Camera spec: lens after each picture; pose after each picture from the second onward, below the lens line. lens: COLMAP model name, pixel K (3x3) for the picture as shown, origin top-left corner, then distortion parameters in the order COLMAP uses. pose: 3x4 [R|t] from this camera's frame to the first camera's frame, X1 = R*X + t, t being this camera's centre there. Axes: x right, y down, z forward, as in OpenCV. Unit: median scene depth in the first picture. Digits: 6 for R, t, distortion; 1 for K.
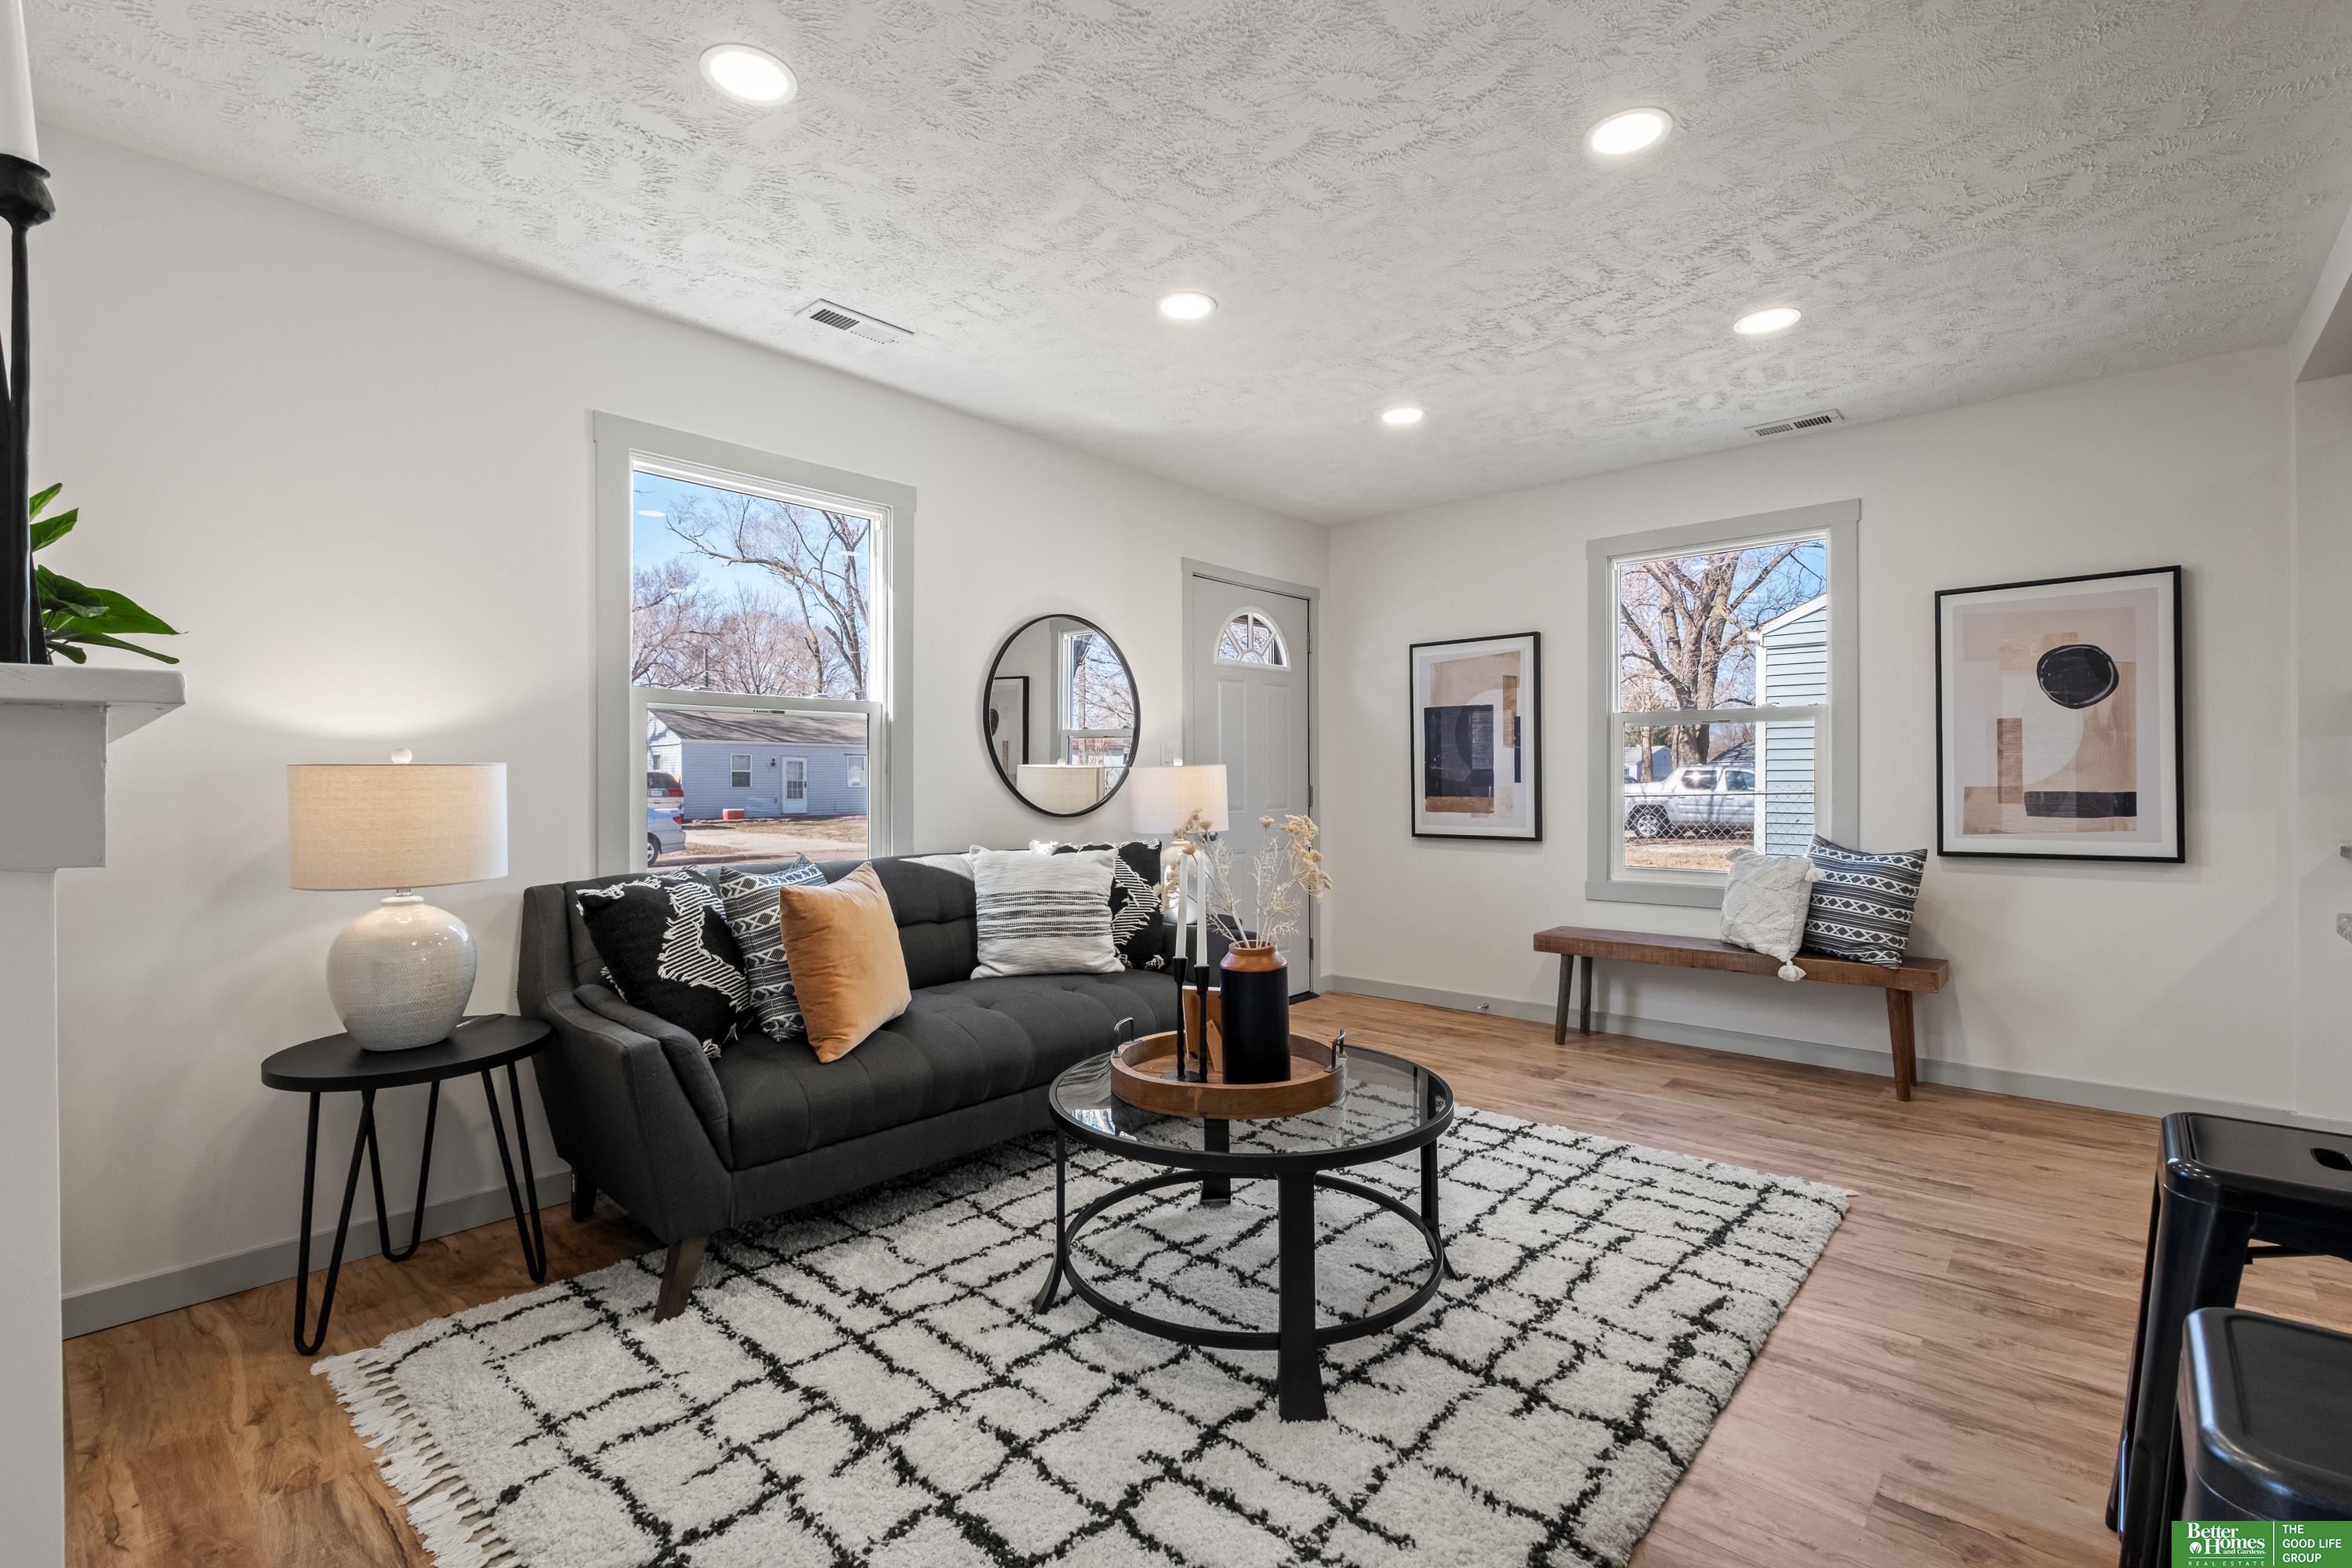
lens RADIAL K [[1041.4, 0, 1220.1], [0, 1041.4, 776.9], [0, 0, 1]] dist [0.018721, -0.000177]
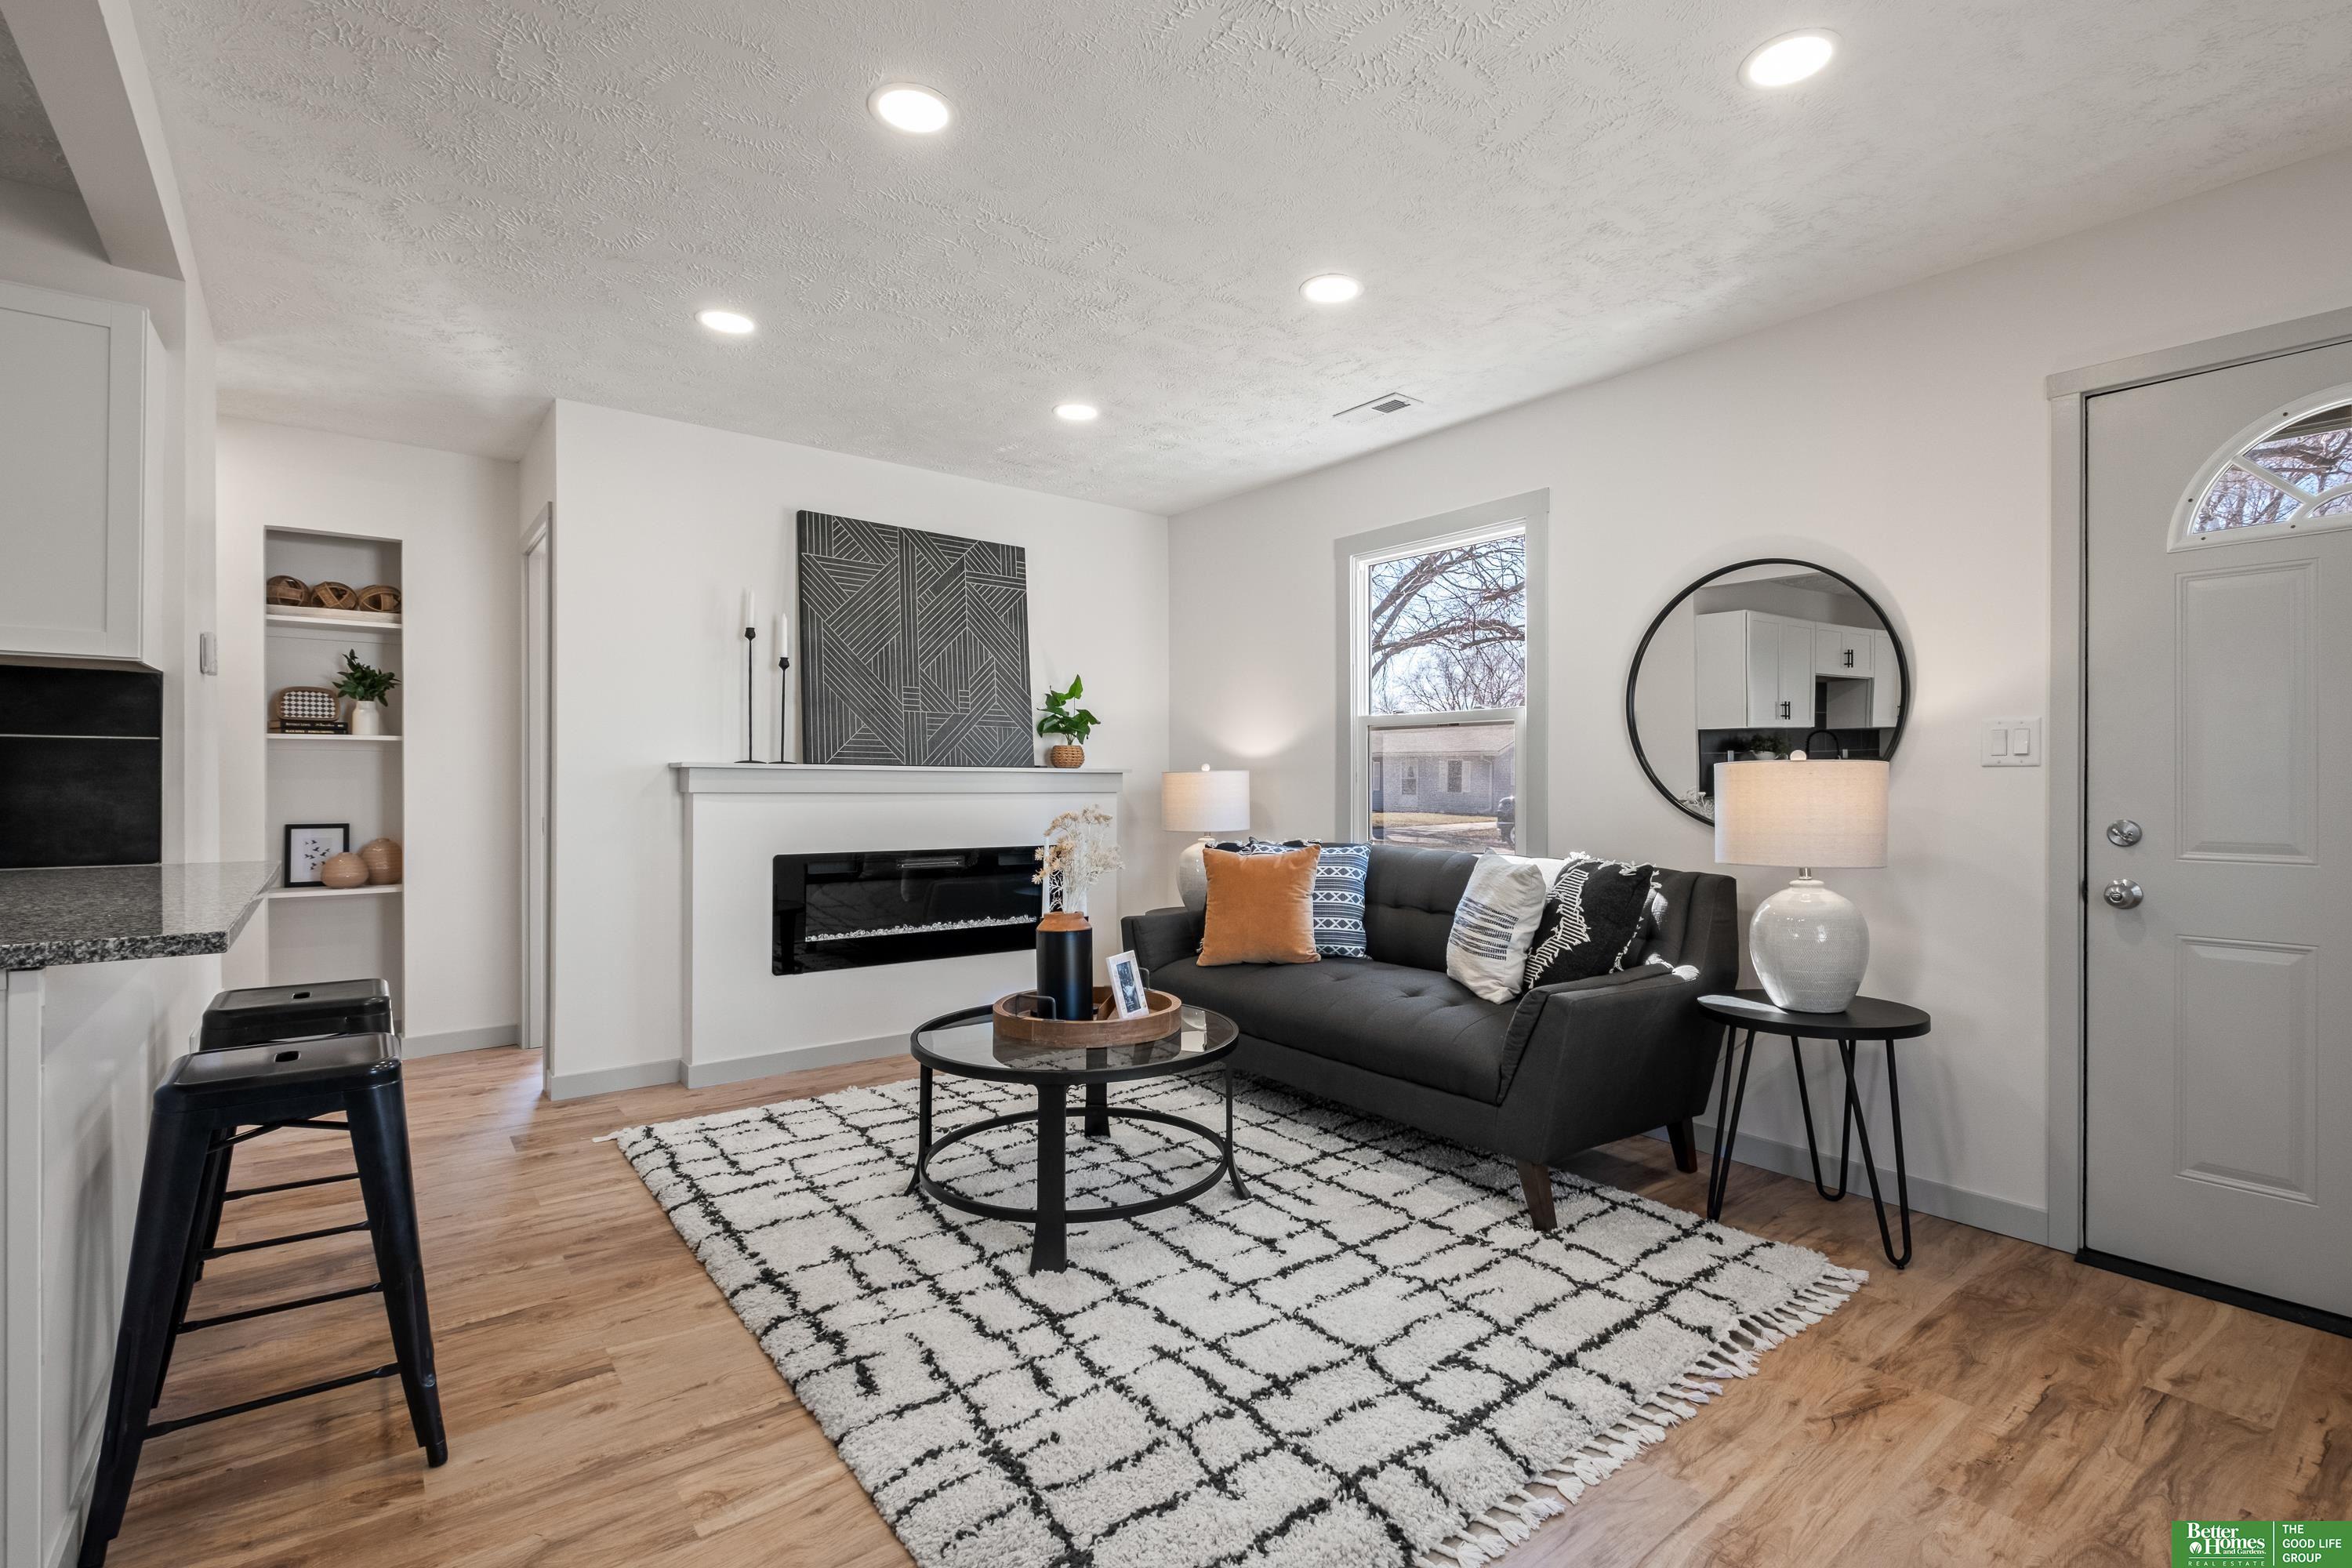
lens RADIAL K [[1089.1, 0, 1205.0], [0, 1089.1, 787.2], [0, 0, 1]] dist [0.000209, -0.000522]
pose [[-0.198337, 0.009901, -0.980084, 1.060613], [0.005501, 0.999944, 0.008988, -0.003523], [0.980118, -0.003609, -0.198381, 1.184625]]
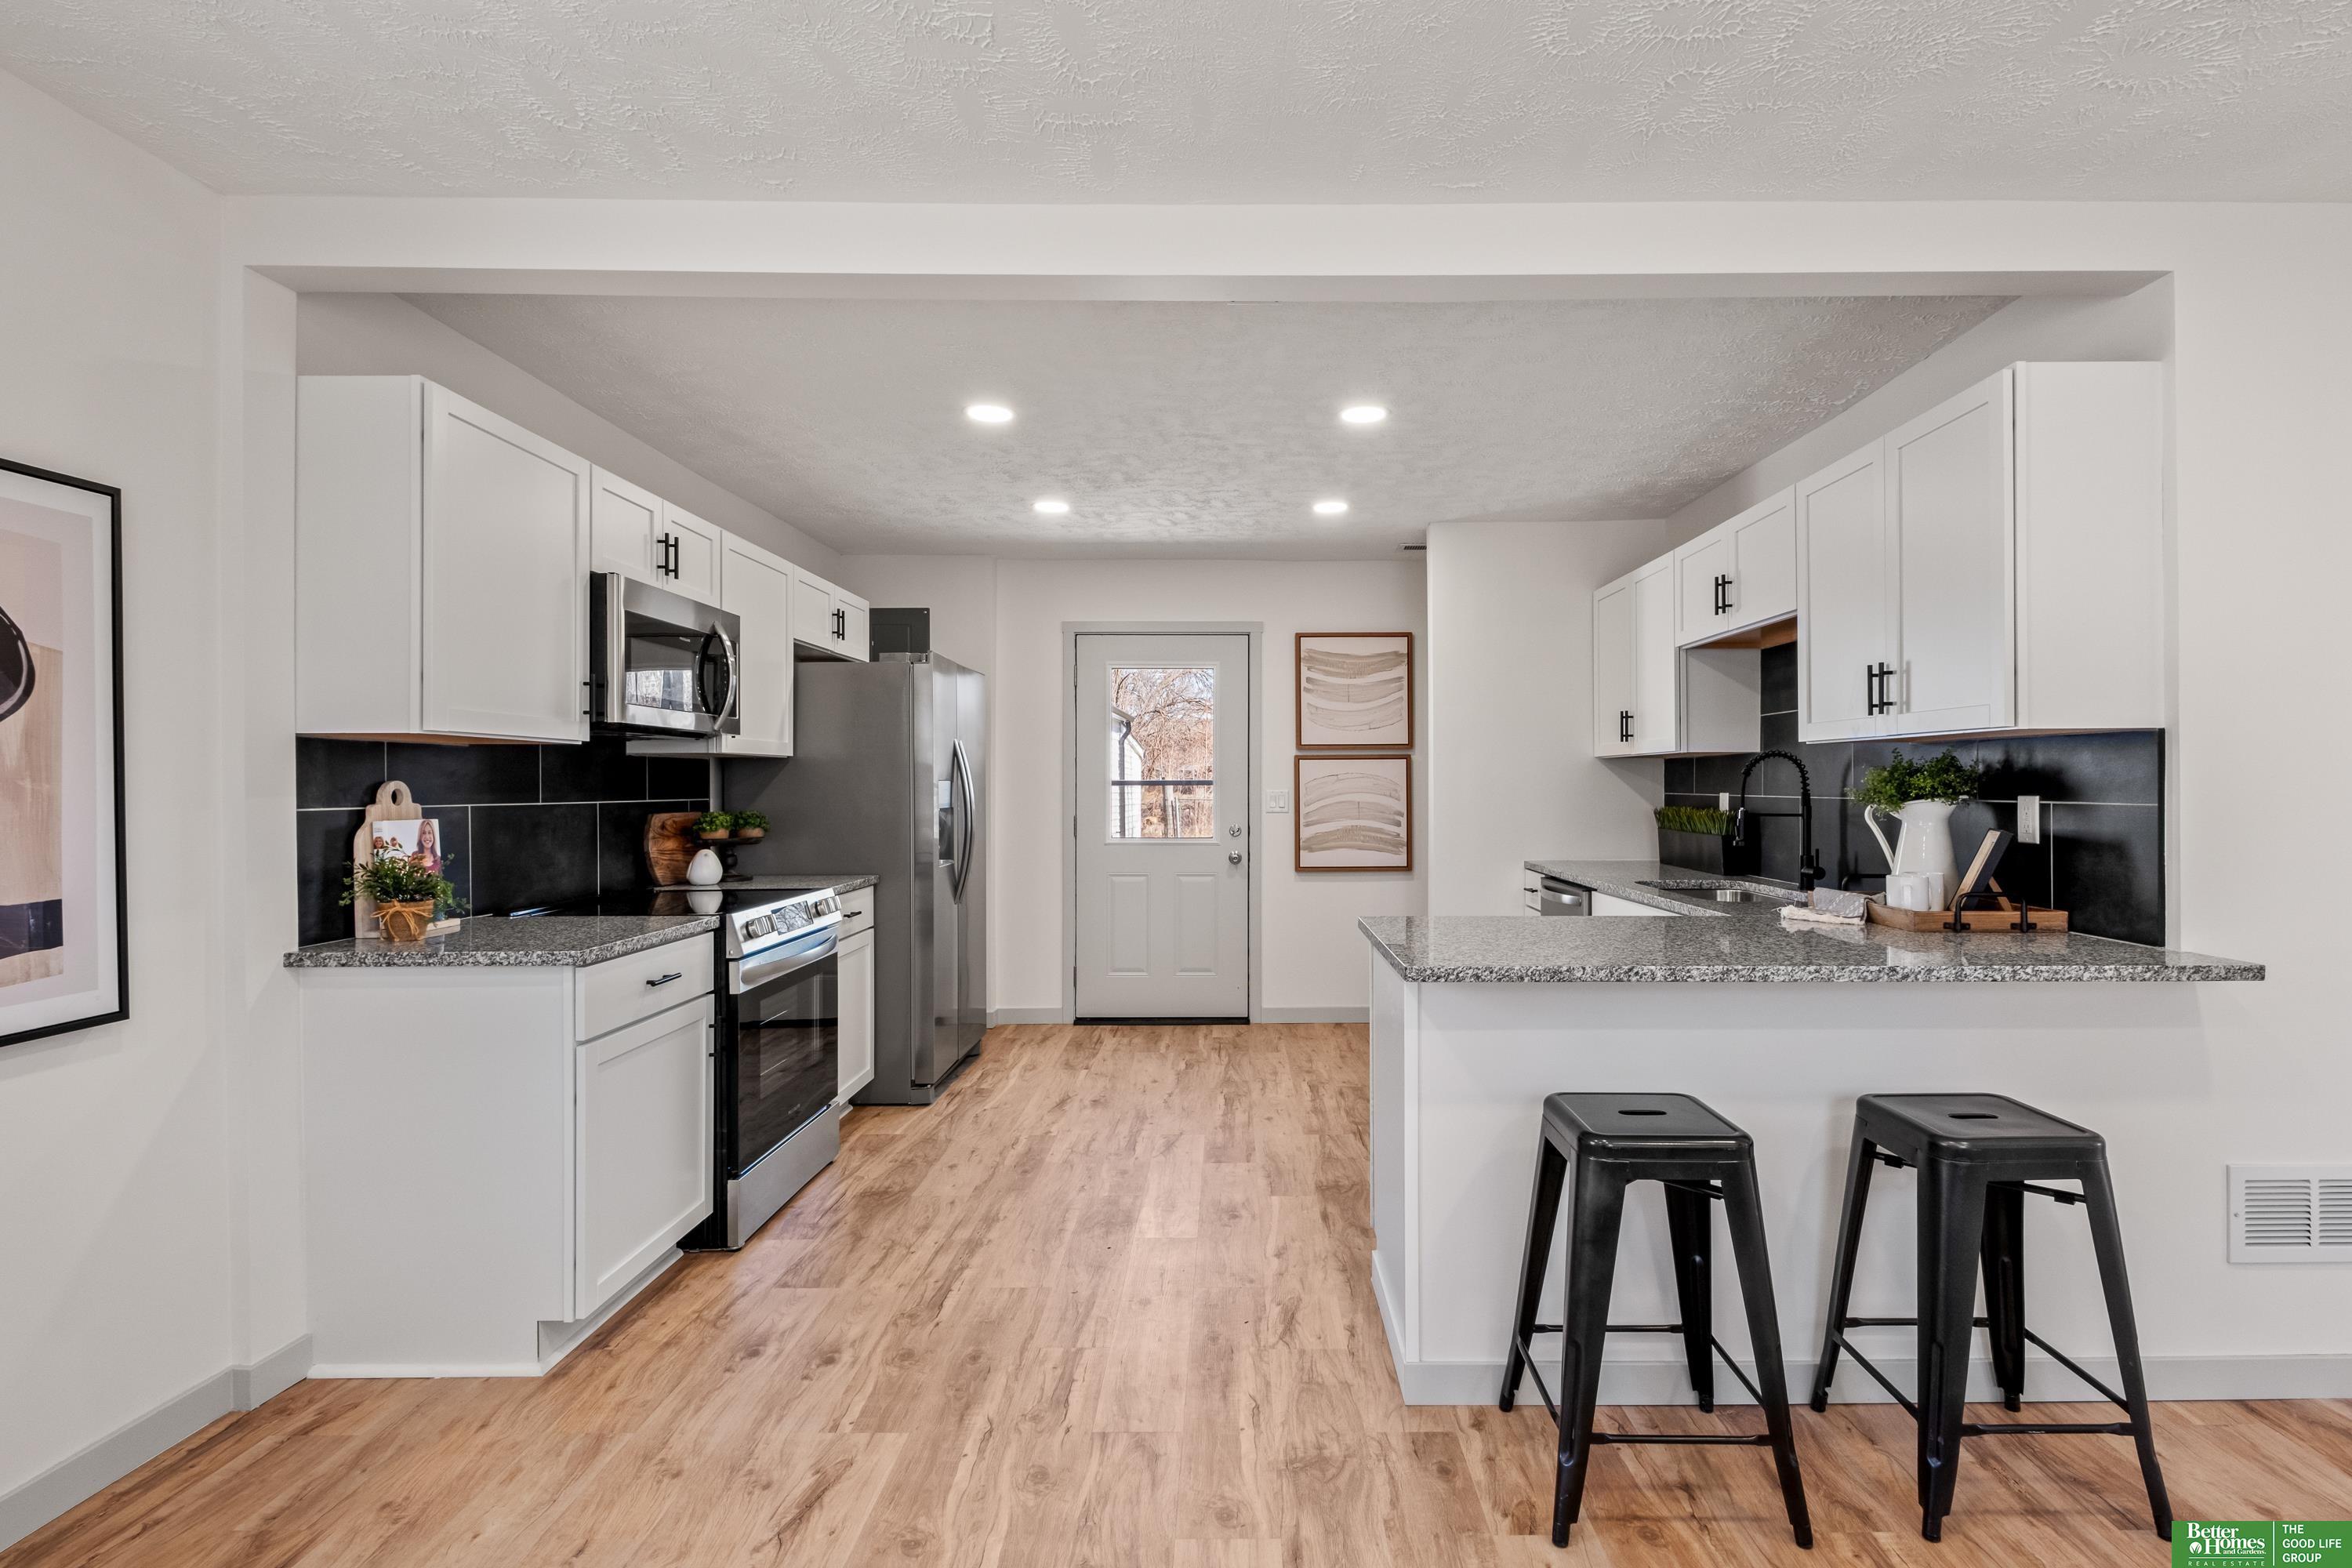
lens RADIAL K [[1131.6, 0, 1248.2], [0, 1131.6, 773.3], [0, 0, 1]] dist [0.000928, -0.000178]
pose [[-0.649474, 0.014136, 0.760253, 0.082161], [-0.001693, 0.999798, -0.020036, -0.049380], [-0.760382, -0.014300, -0.649318, 1.200904]]
